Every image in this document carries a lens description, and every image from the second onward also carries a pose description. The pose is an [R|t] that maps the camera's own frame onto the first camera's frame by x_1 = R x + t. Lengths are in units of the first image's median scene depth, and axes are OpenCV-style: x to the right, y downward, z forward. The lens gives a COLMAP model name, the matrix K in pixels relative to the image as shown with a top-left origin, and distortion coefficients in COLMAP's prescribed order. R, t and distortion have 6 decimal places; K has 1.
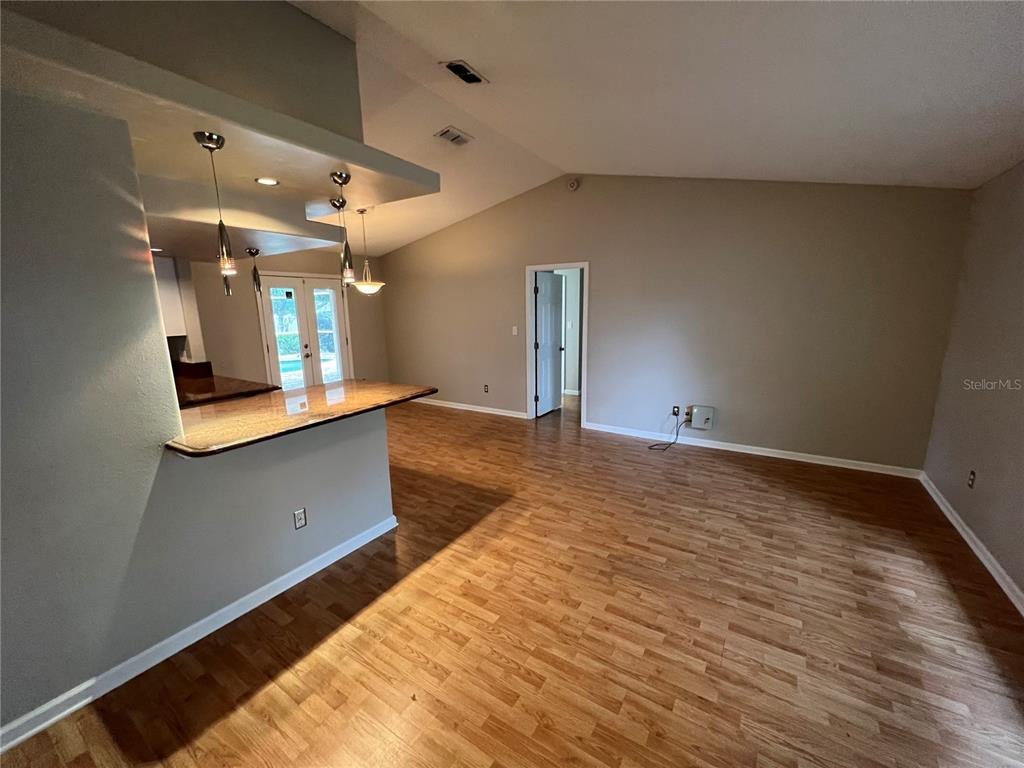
lens RADIAL K [[410.4, 0, 512.3], [0, 410.4, 387.2], [0, 0, 1]] dist [-0.001499, -0.000349]
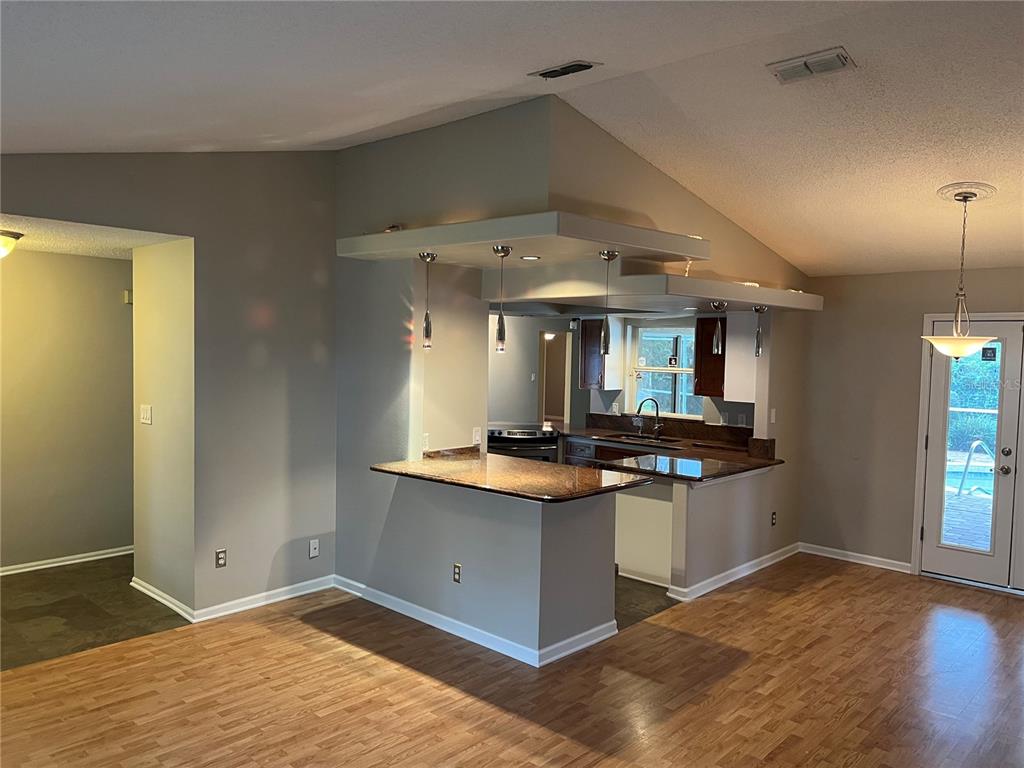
lens RADIAL K [[771.7, 0, 516.4], [0, 771.7, 387.2], [0, 0, 1]] dist [0.035010, -0.043007]
pose [[-0.170681, 0.065243, -0.983164, 1.079315], [-0.208260, 0.972874, 0.100715, -0.293191], [0.963066, 0.221944, -0.152464, 1.062461]]
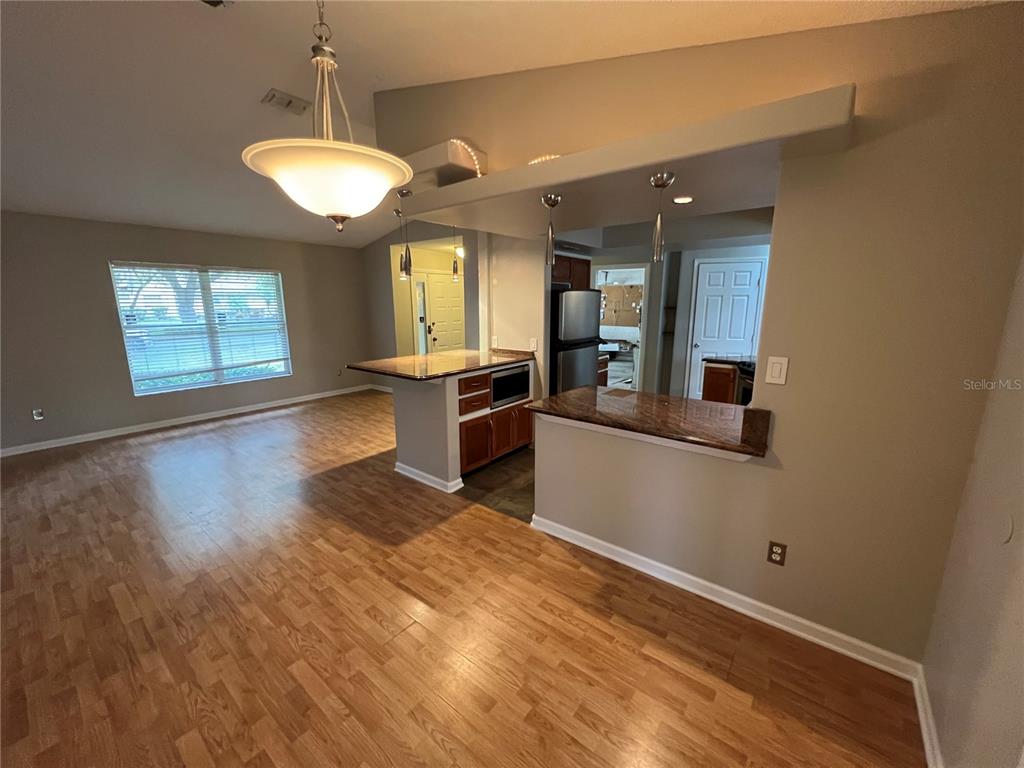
lens RADIAL K [[410.4, 0, 512.3], [0, 410.4, 387.2], [0, 0, 1]] dist [-0.001499, -0.000349]
pose [[-0.995201, -0.001922, 0.097831, -0.760508], [0.036552, 0.920126, 0.389912, -0.376249], [-0.090766, 0.391617, -0.915641, 2.018797]]
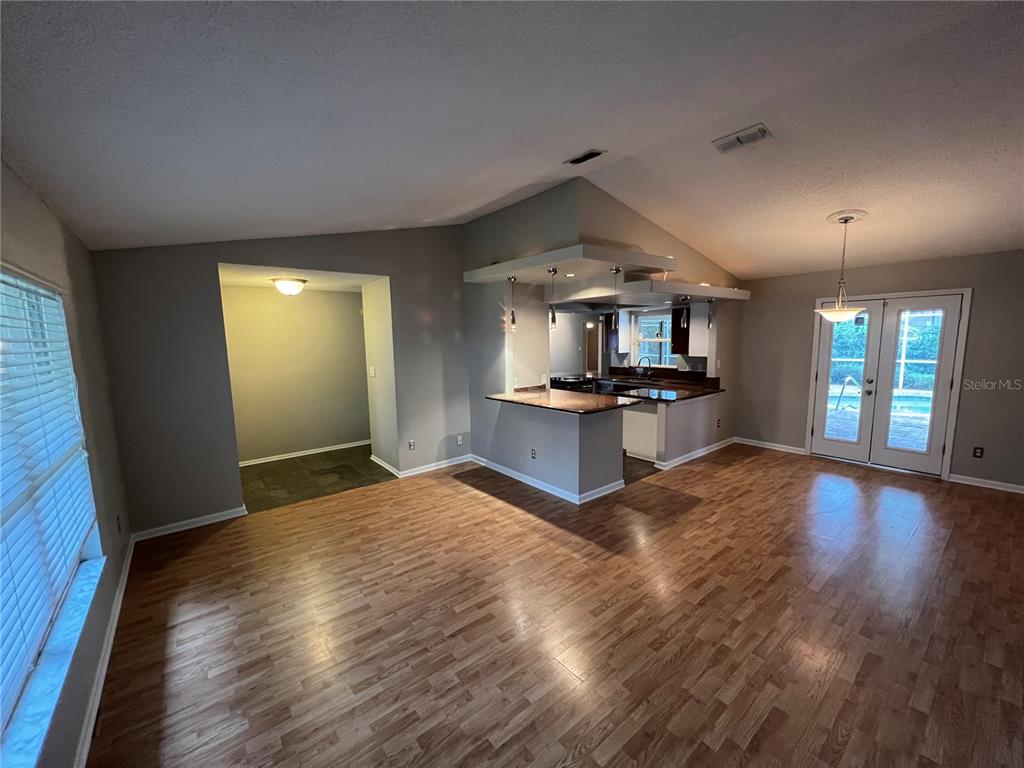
lens RADIAL K [[410.4, 0, 512.3], [0, 410.4, 387.2], [0, 0, 1]] dist [-0.001499, -0.000349]
pose [[-0.313982, 0.140449, -0.938983, 1.001891], [-0.159760, 0.967080, 0.198073, -0.269406], [0.935891, 0.212203, -0.281207, 1.091816]]
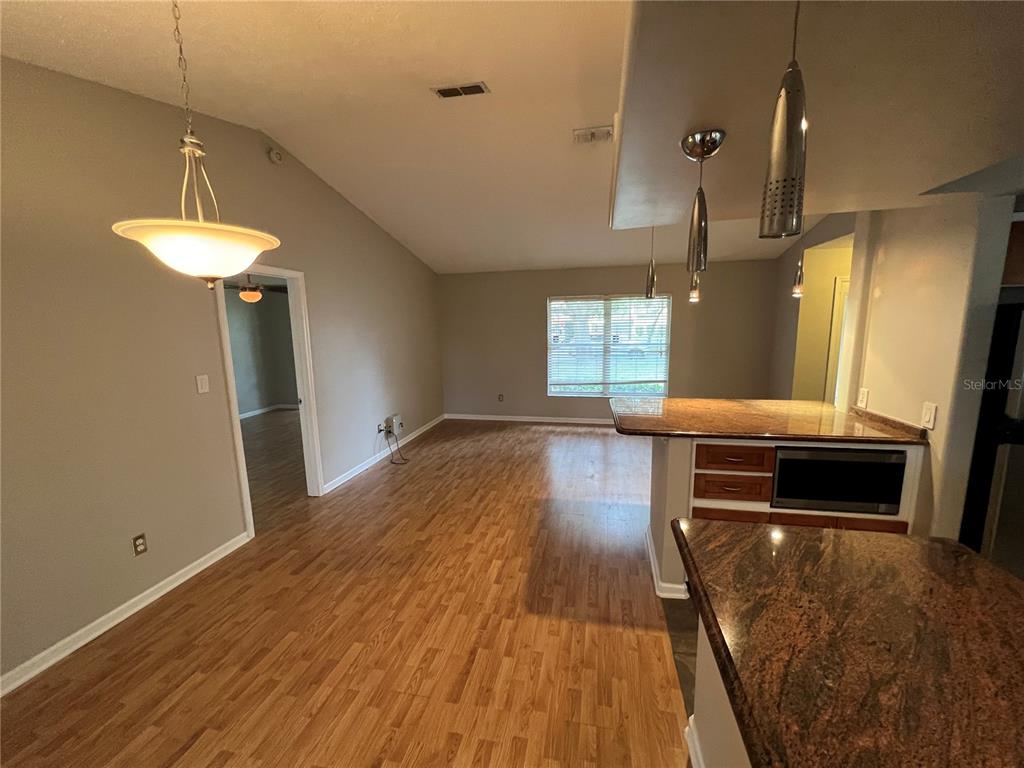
lens RADIAL K [[410.4, 0, 512.3], [0, 410.4, 387.2], [0, 0, 1]] dist [-0.001499, -0.000349]
pose [[-0.354211, -0.122171, 0.927151, -1.071876], [0.205837, 0.956930, 0.204733, -0.296213], [-0.912231, 0.263361, -0.313808, 1.533902]]
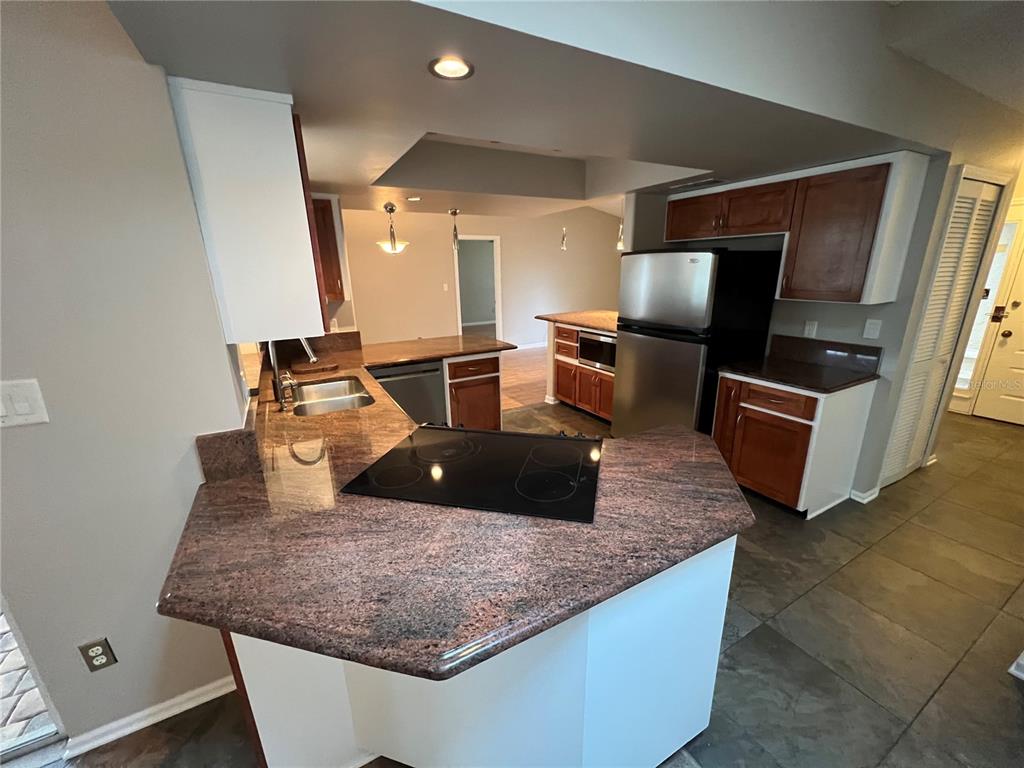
lens RADIAL K [[410.4, 0, 512.3], [0, 410.4, 387.2], [0, 0, 1]] dist [-0.001499, -0.000349]
pose [[0.473361, -0.242455, 0.846844, -1.908768], [0.181817, 0.967565, 0.175387, -0.050092], [-0.861900, 0.070950, 0.502090, 0.422740]]
